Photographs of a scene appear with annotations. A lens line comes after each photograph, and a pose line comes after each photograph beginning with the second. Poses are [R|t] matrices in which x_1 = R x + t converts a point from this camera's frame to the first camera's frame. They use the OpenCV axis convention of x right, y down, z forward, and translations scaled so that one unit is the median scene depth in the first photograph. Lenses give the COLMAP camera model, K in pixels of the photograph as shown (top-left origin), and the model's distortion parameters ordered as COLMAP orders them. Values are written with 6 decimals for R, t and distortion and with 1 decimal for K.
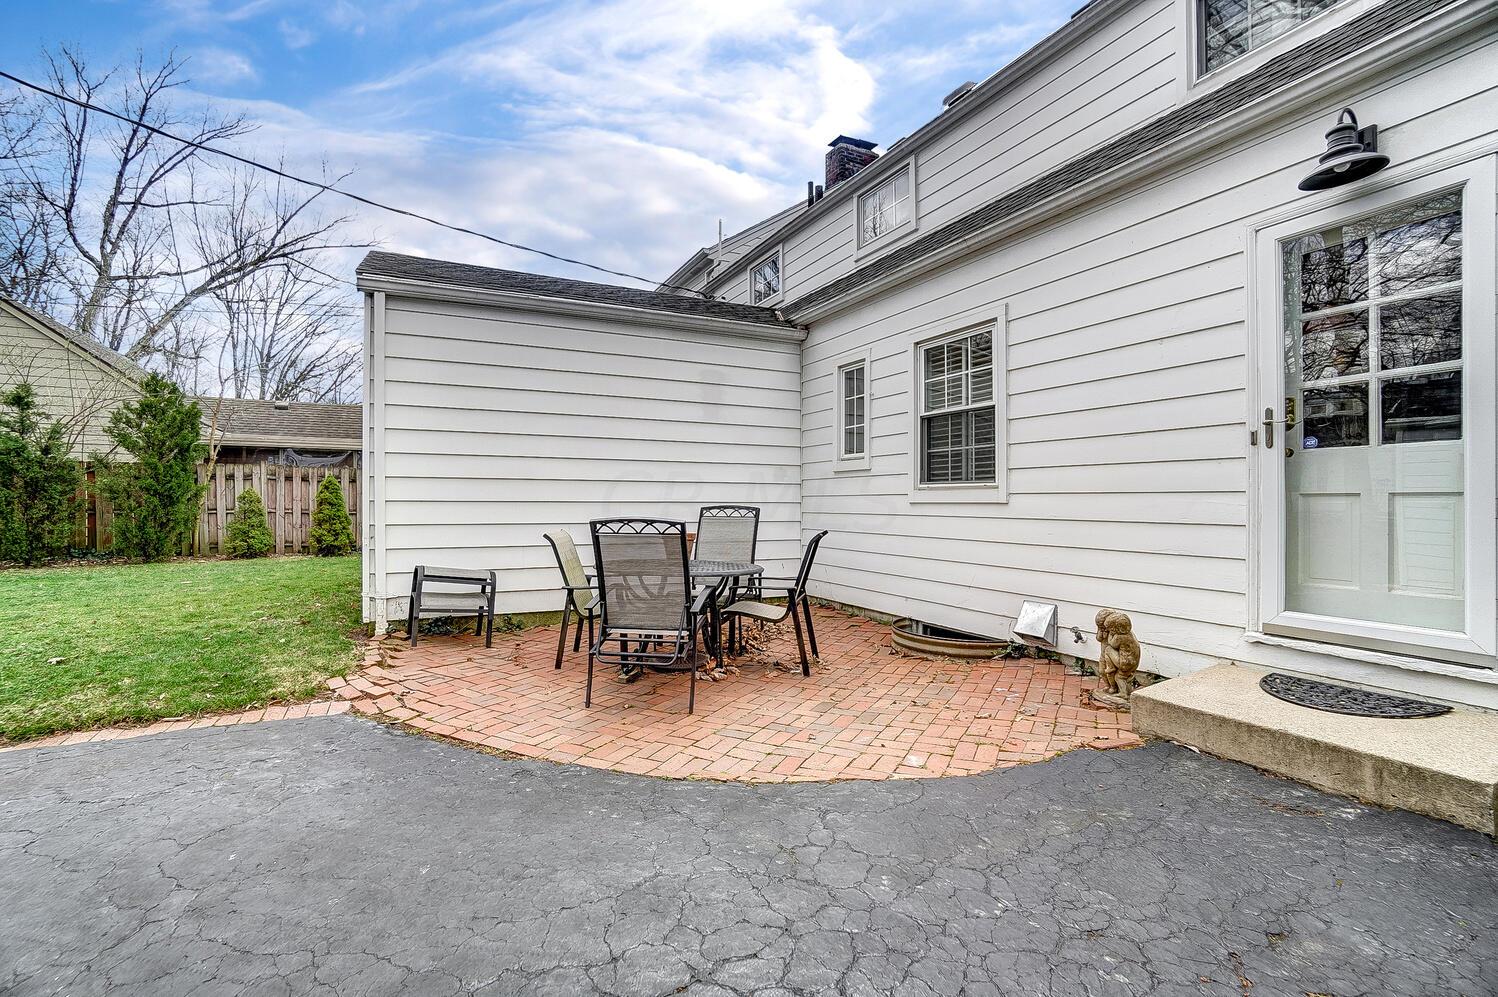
lens RADIAL K [[667.5, 0, 742.2], [0, 667.5, 497.7], [0, 0, 1]] dist [-0.059414, 0.023940]
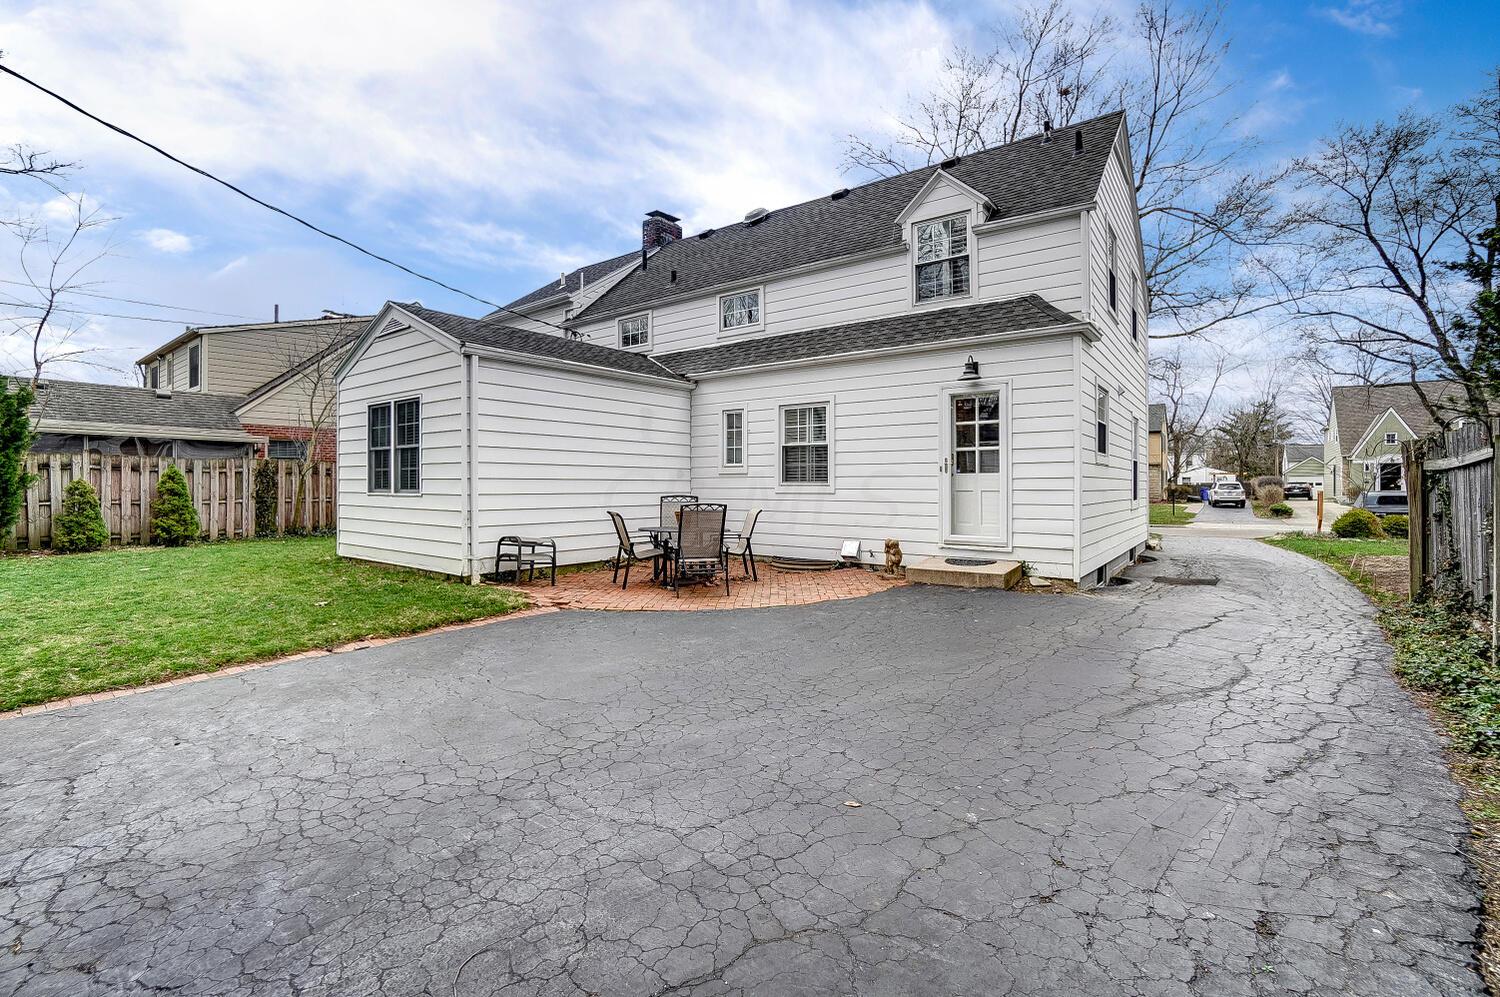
lens RADIAL K [[664.2, 0, 746.2], [0, 664.2, 484.9], [0, 0, 1]] dist [-0.044291, 0.000192]
pose [[0.893180, -0.001914, 0.449696, -0.547251], [-0.000802, 0.999983, 0.005849, -0.021573], [-0.449699, -0.005585, 0.893163, -0.504595]]
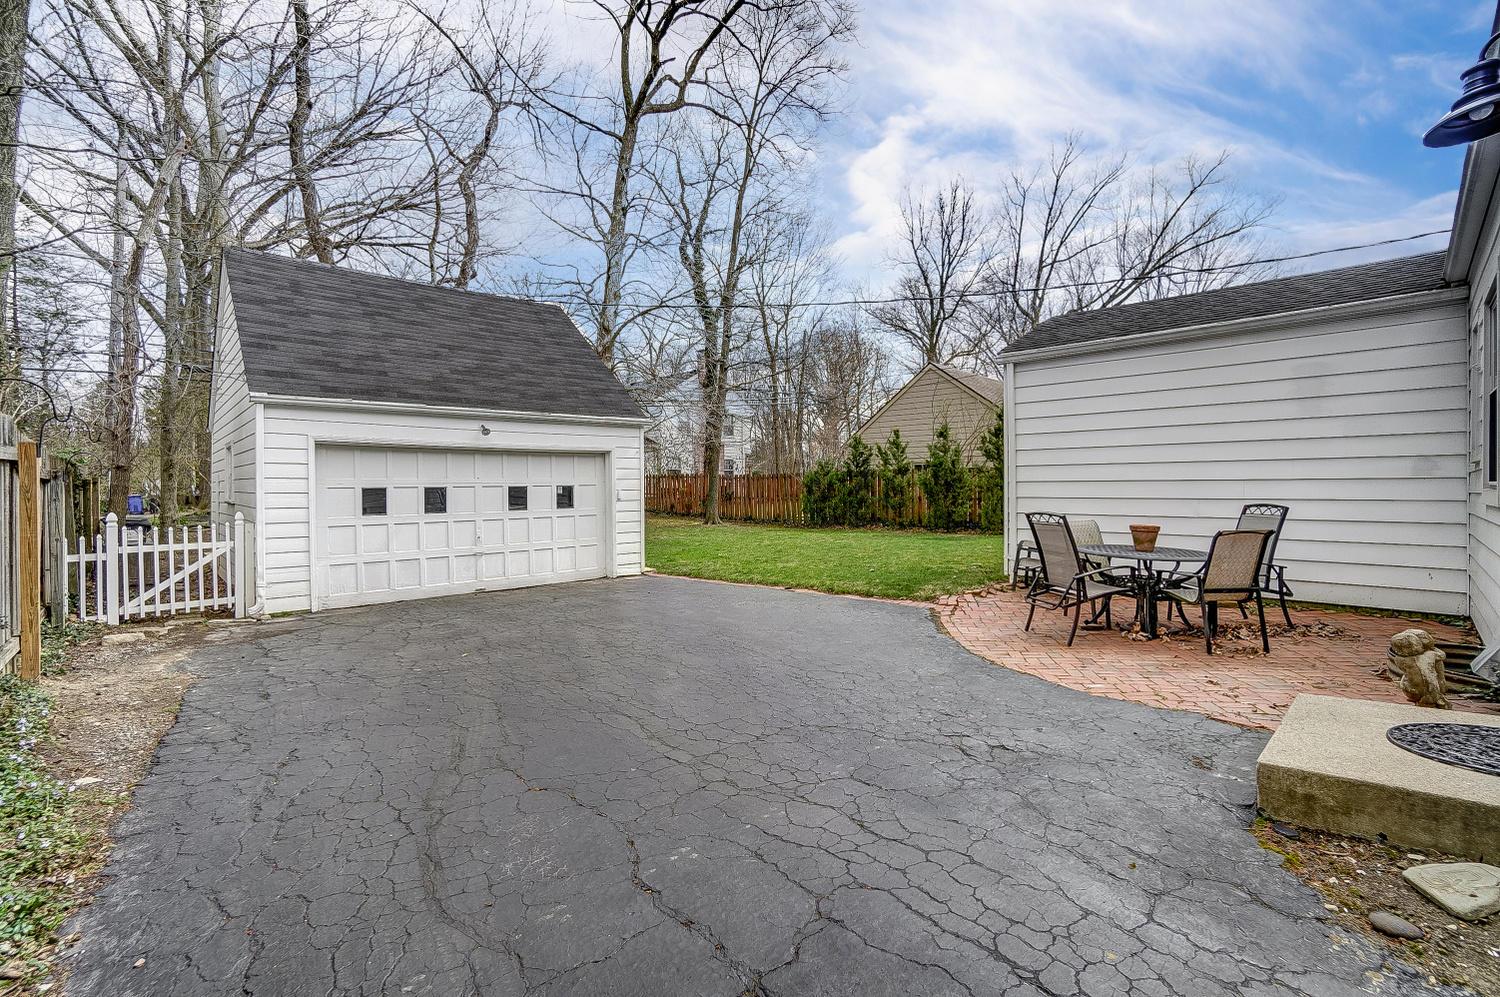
lens RADIAL K [[668.4, 0, 743.2], [0, 668.4, 497.7], [0, 0, 1]] dist [-0.059414, 0.023940]
pose [[0.310989, 0.008458, -0.950376, 0.580723], [0.009320, 0.999885, 0.011948, -0.014570], [0.950368, -0.012573, 0.310875, -0.070270]]
